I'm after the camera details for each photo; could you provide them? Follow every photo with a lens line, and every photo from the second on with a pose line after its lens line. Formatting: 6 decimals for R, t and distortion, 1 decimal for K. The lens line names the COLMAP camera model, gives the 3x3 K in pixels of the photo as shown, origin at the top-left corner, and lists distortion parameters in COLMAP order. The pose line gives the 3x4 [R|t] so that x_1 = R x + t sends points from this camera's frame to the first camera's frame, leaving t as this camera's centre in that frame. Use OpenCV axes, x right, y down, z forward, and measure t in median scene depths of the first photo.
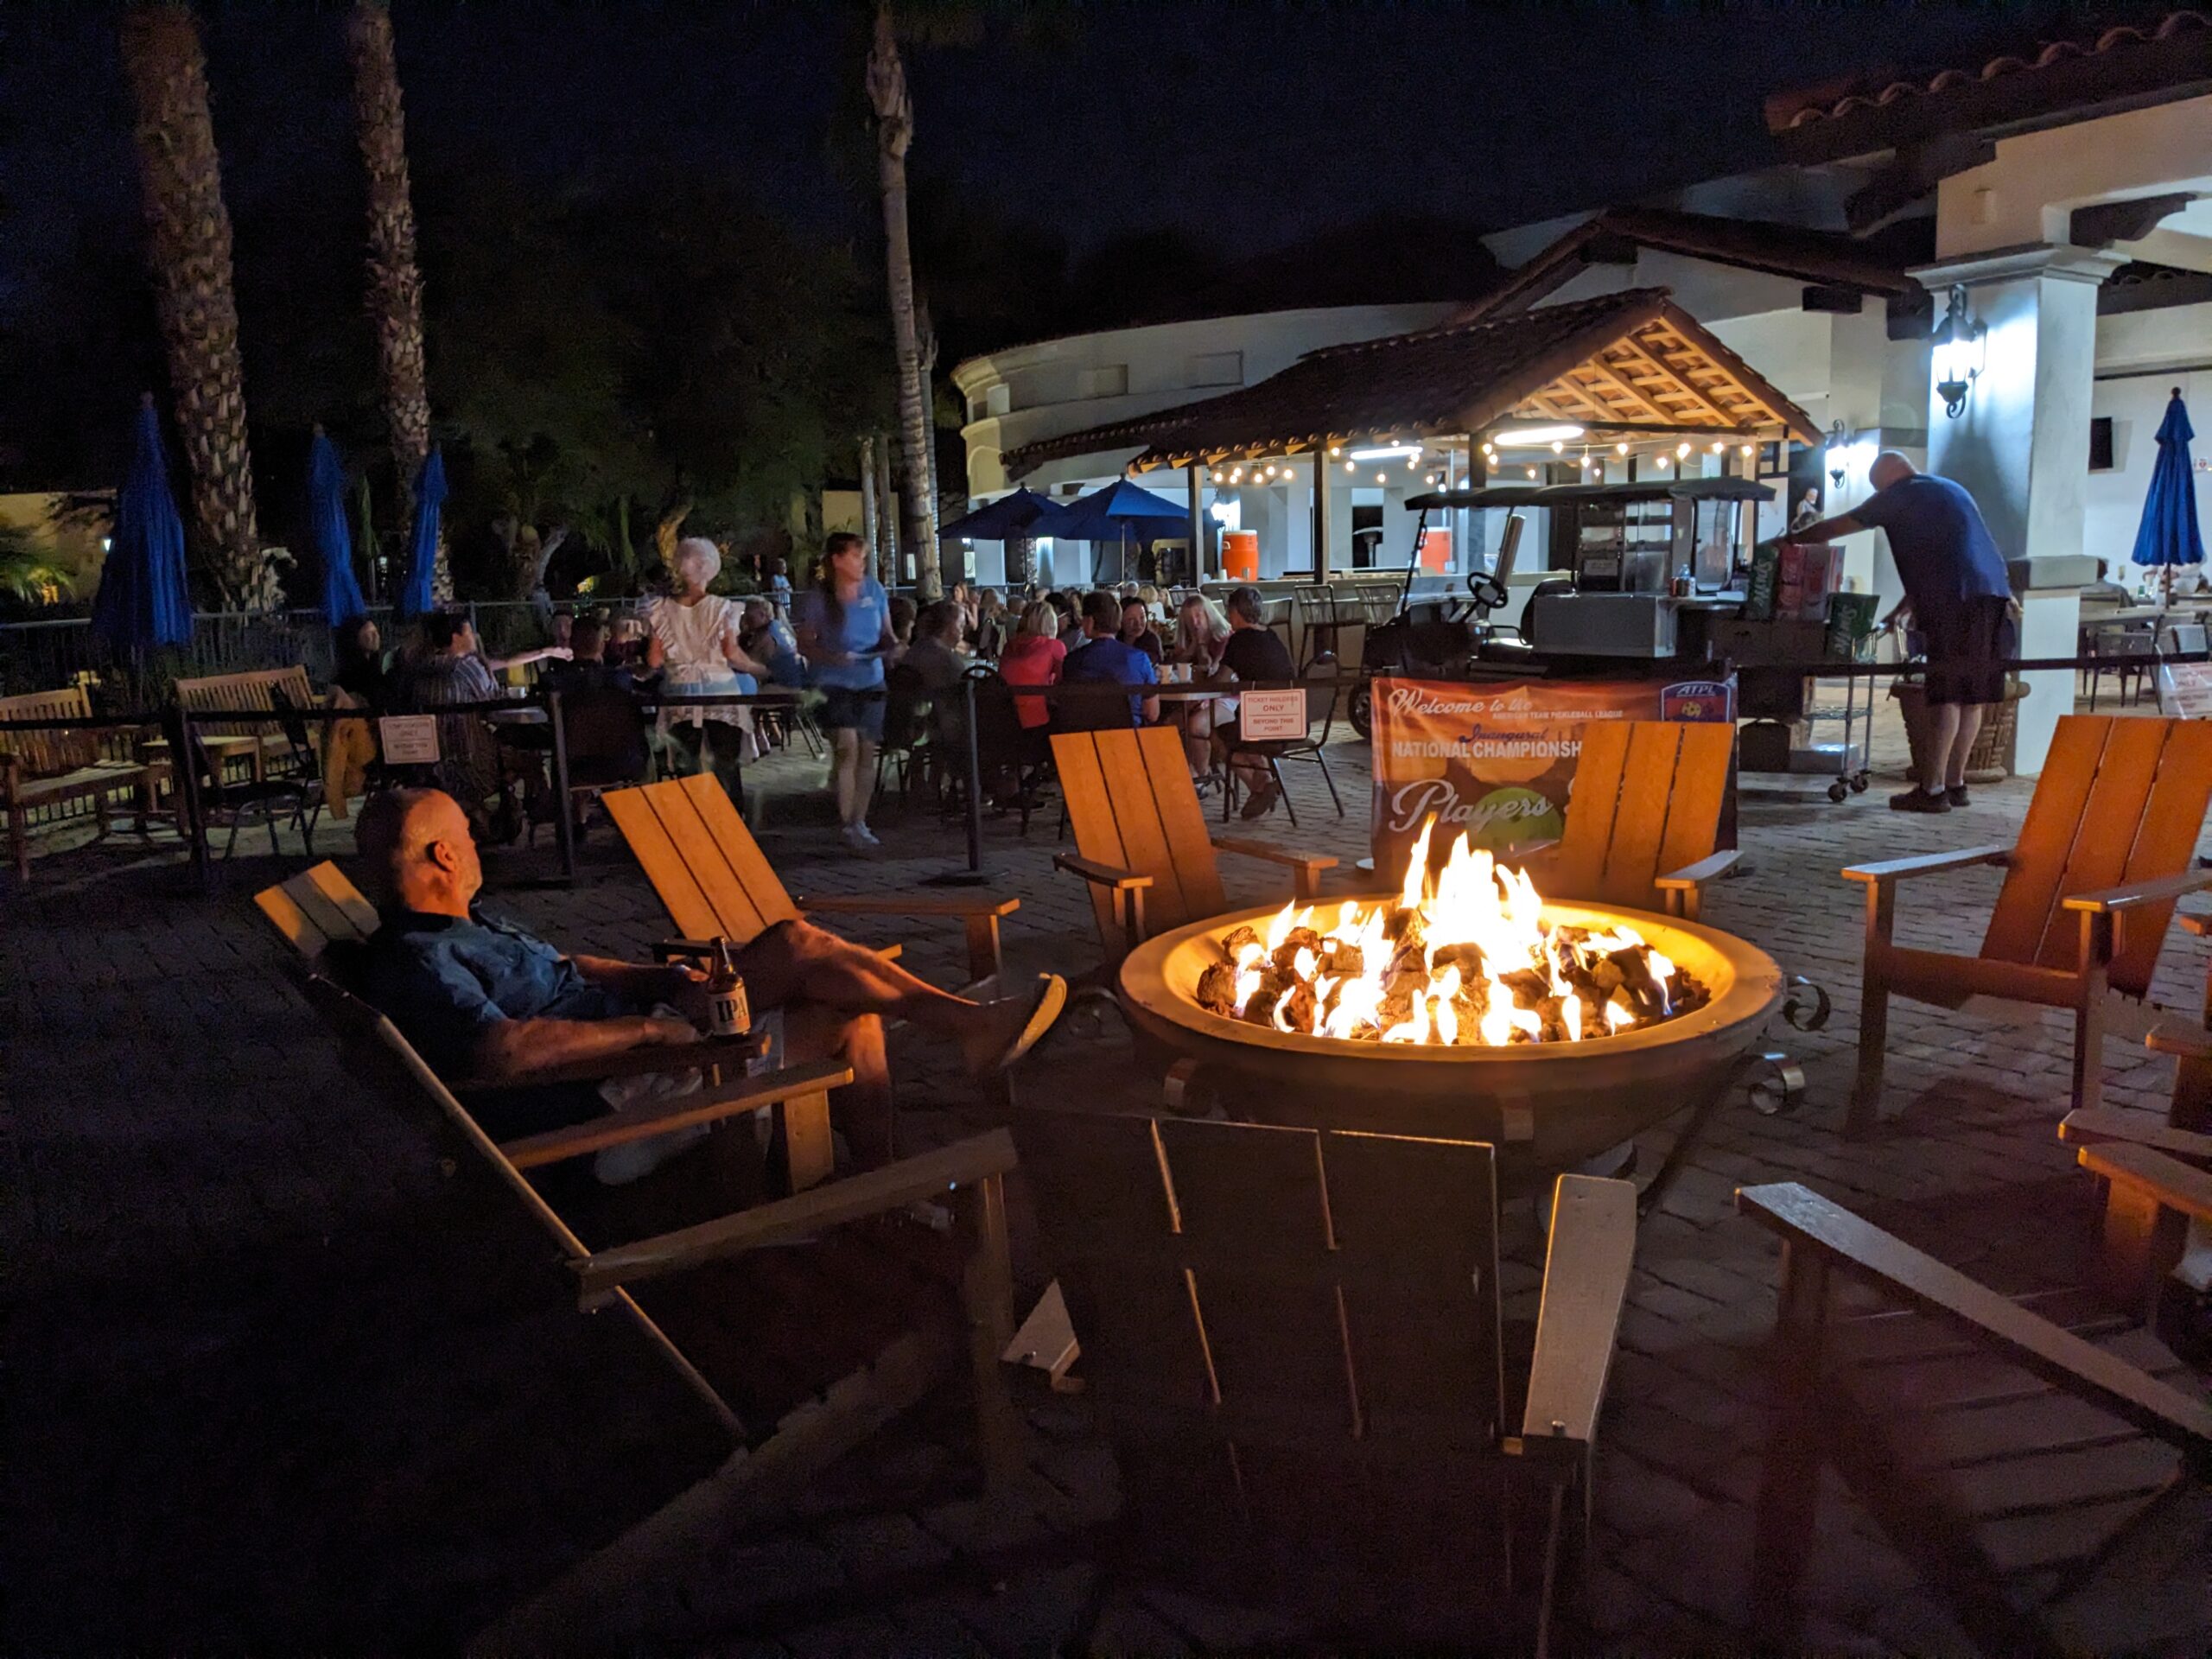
lens RADIAL K [[1736.2, 0, 1106.2], [0, 1736.2, 833.5], [0, 0, 1]] dist [-0.003586, -0.005369]
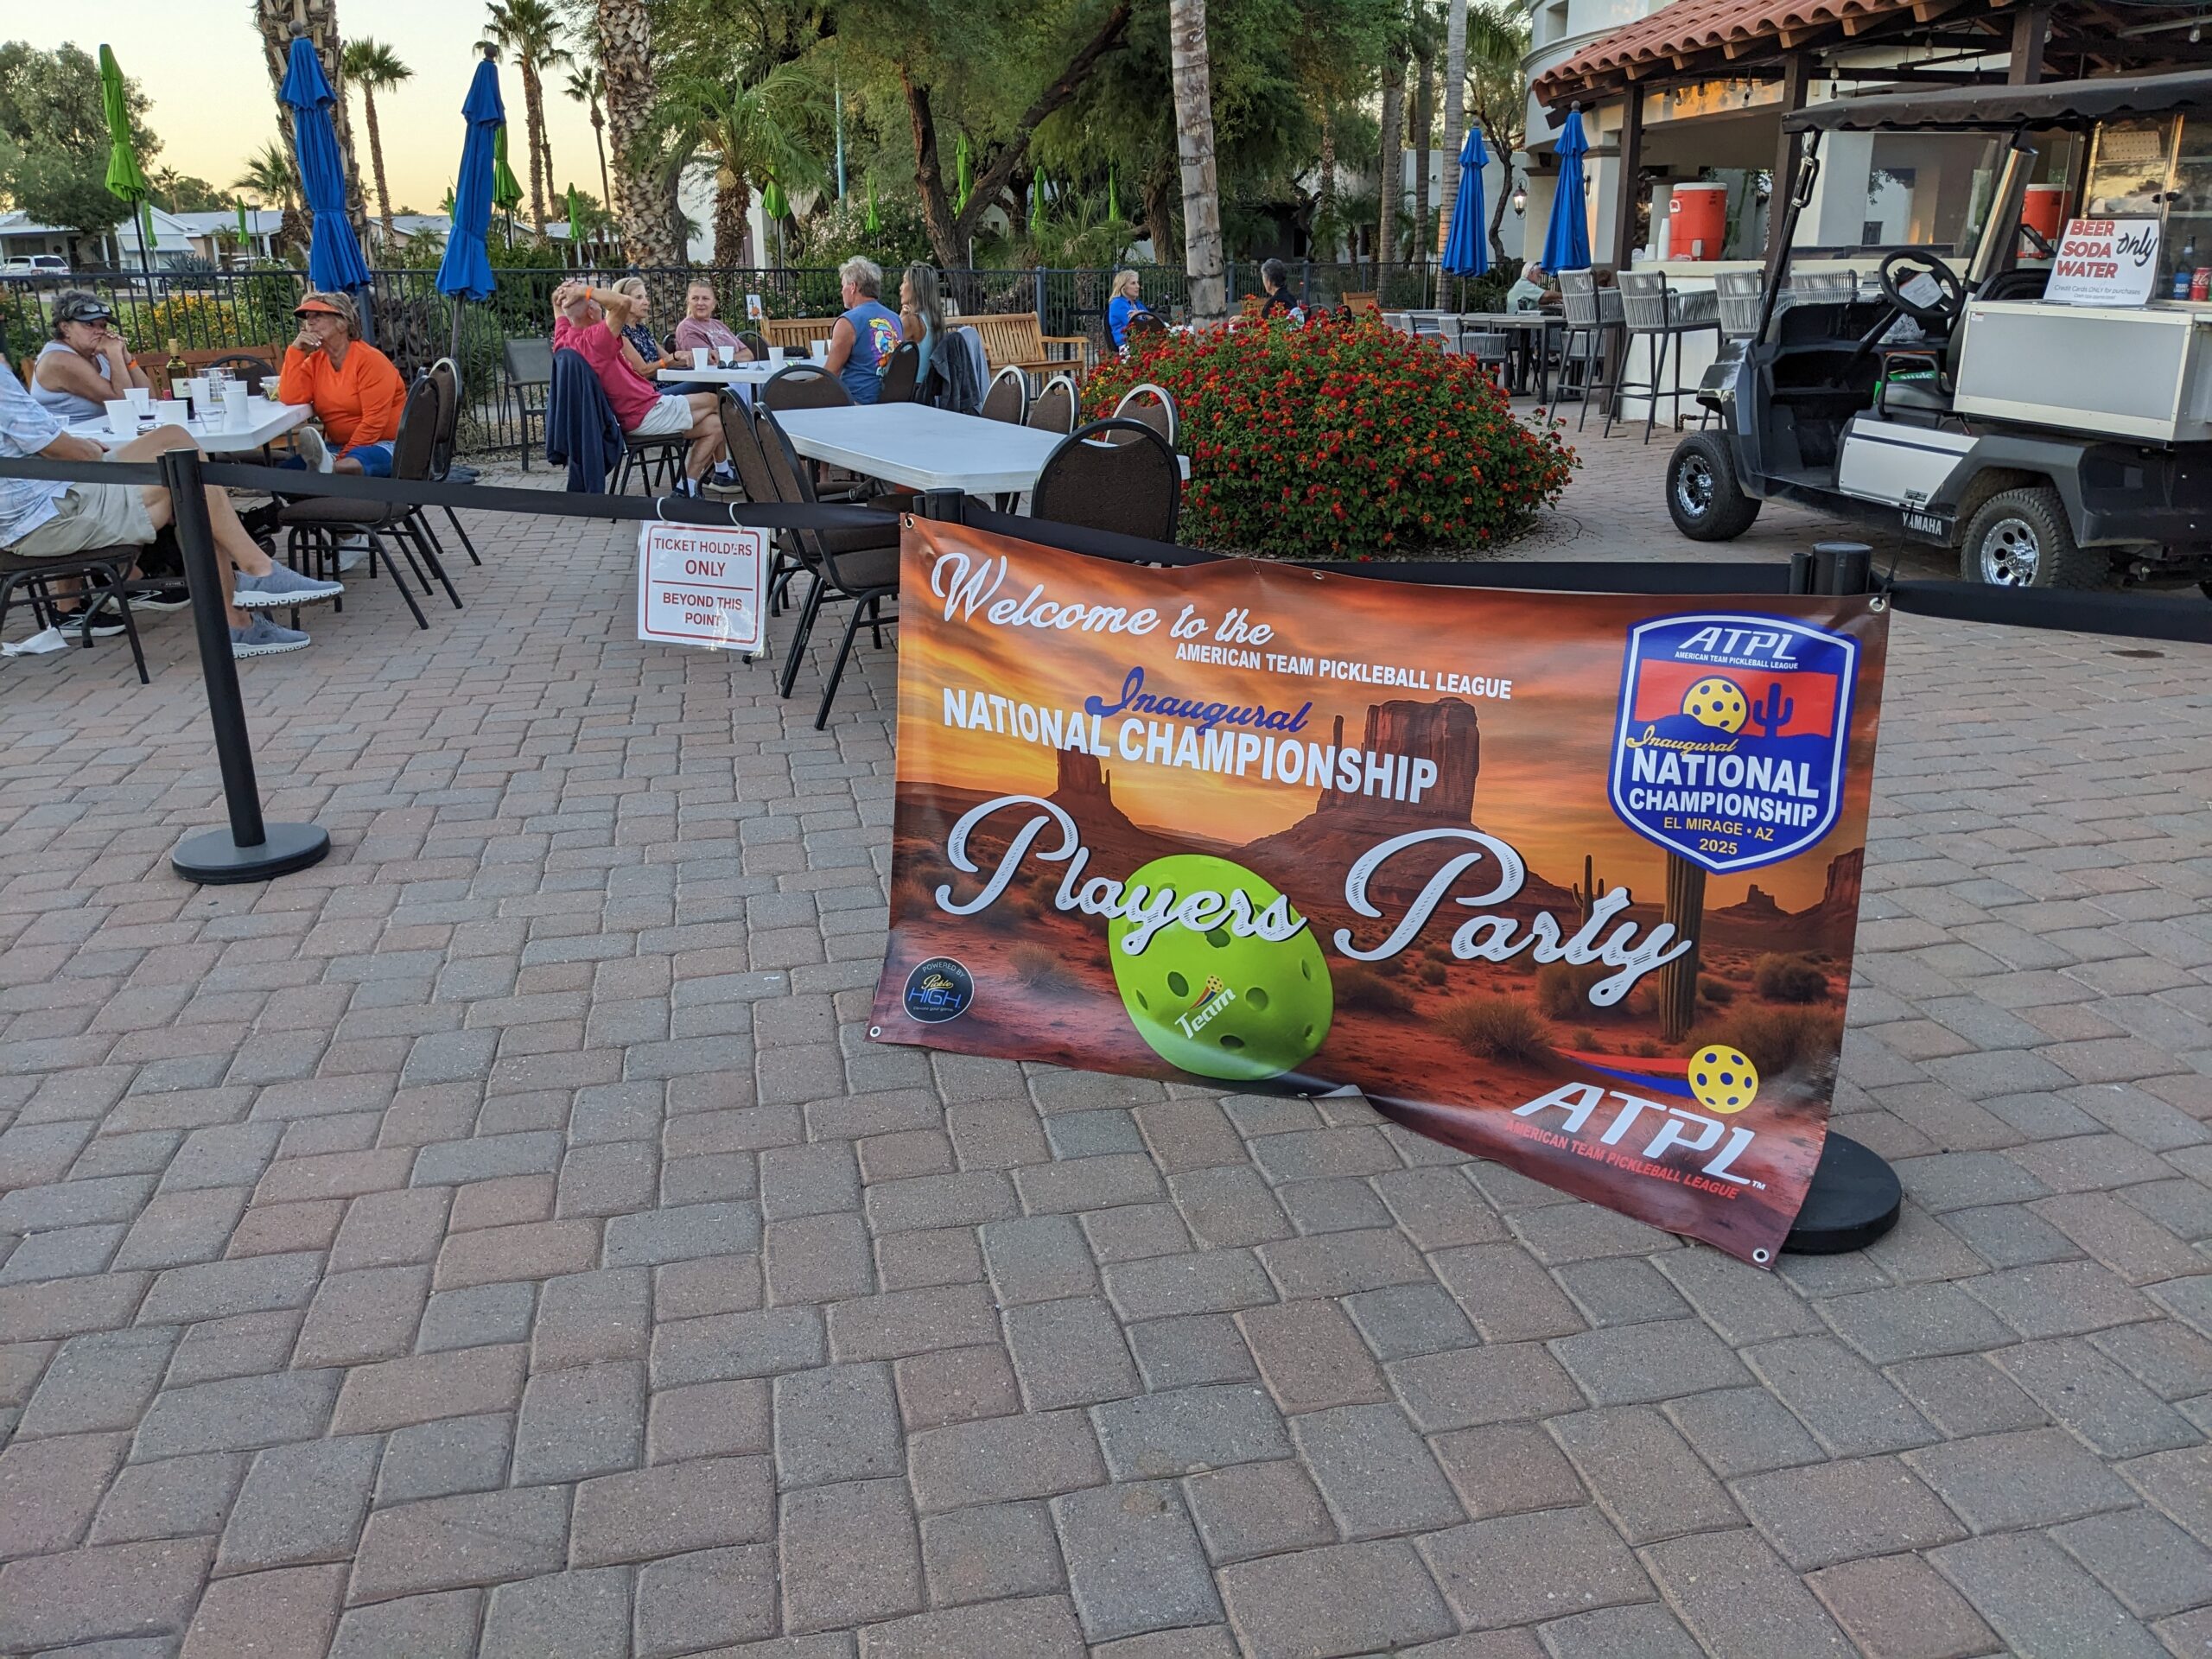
lens RADIAL K [[1736.2, 0, 1107.5], [0, 1736.2, 826.1], [0, 0, 1]] dist [-0.003586, -0.005369]
pose [[0.936966, 0.125834, -0.325977, 0.330012], [-0.067155, 0.980363, 0.185415, -0.097350], [0.342908, -0.151837, 0.927017, 0.657677]]
